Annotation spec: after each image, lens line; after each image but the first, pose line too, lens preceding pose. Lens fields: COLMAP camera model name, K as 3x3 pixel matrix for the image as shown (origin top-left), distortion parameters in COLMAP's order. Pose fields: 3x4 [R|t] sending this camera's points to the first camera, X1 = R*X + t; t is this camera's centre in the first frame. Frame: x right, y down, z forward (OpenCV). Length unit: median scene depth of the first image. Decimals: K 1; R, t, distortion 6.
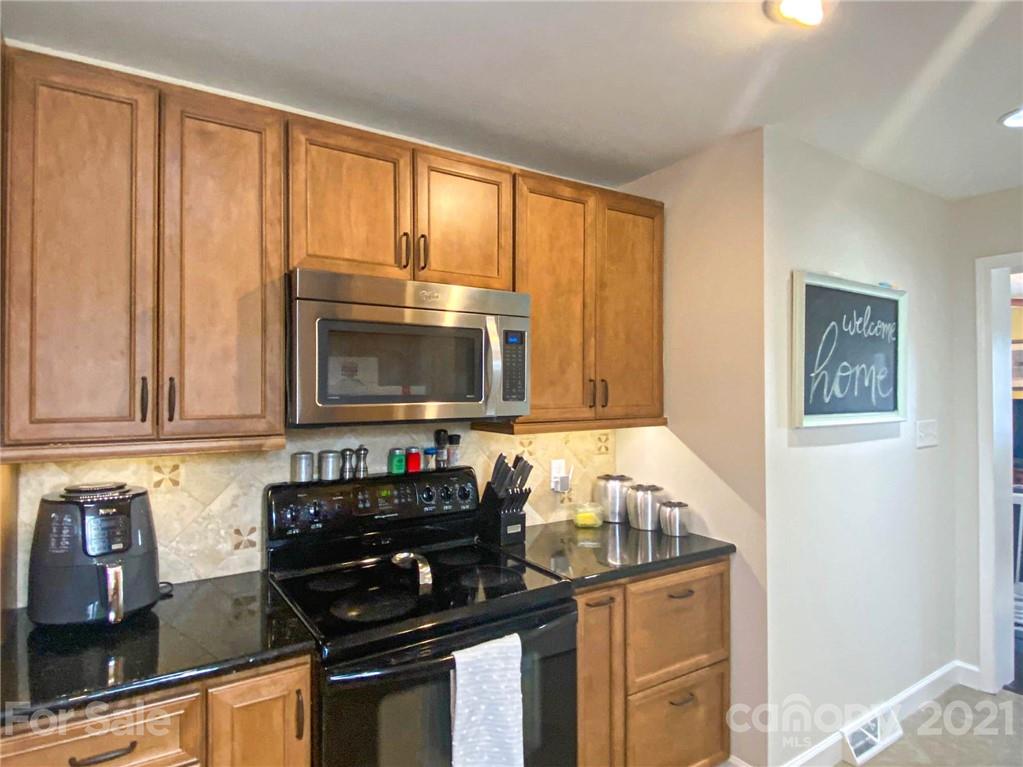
lens RADIAL K [[564.3, 0, 511.2], [0, 564.3, 383.4], [0, 0, 1]] dist [0.004299, -0.023418]
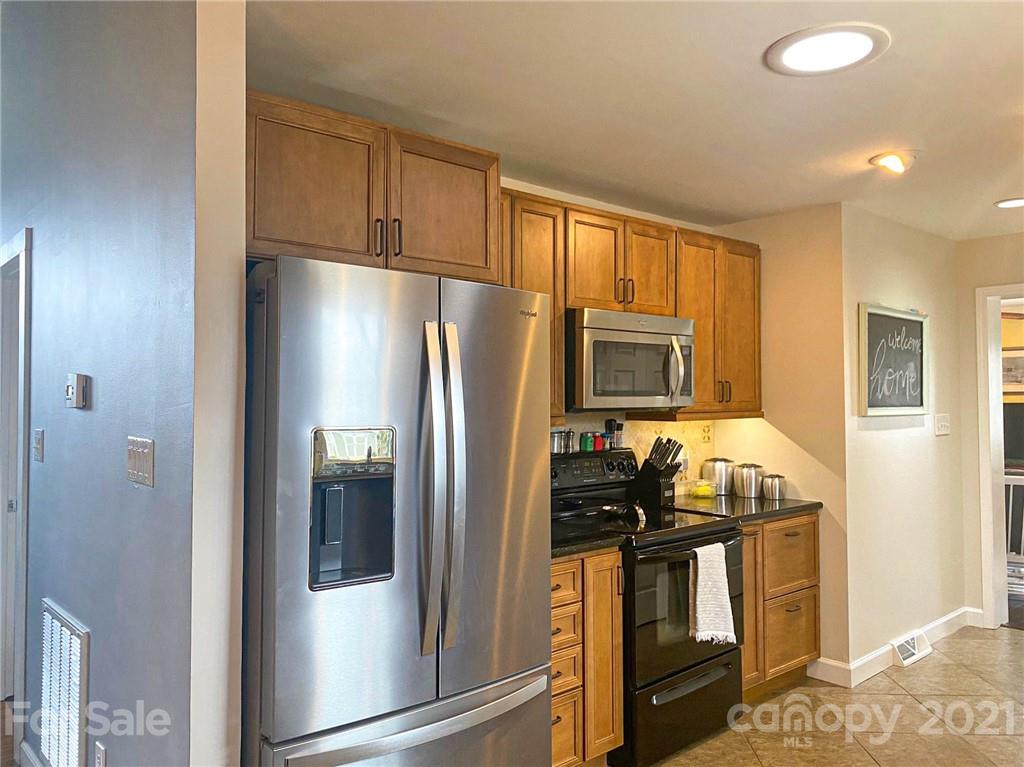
lens RADIAL K [[785.5, 0, 476.7], [0, 785.5, 382.4], [0, 0, 1]] dist [0.008438, -0.050384]
pose [[0.990327, 0.001640, 0.138742, -0.675178], [0.000325, 0.999900, -0.014139, 0.021179], [-0.138752, 0.014047, 0.990228, -0.750528]]
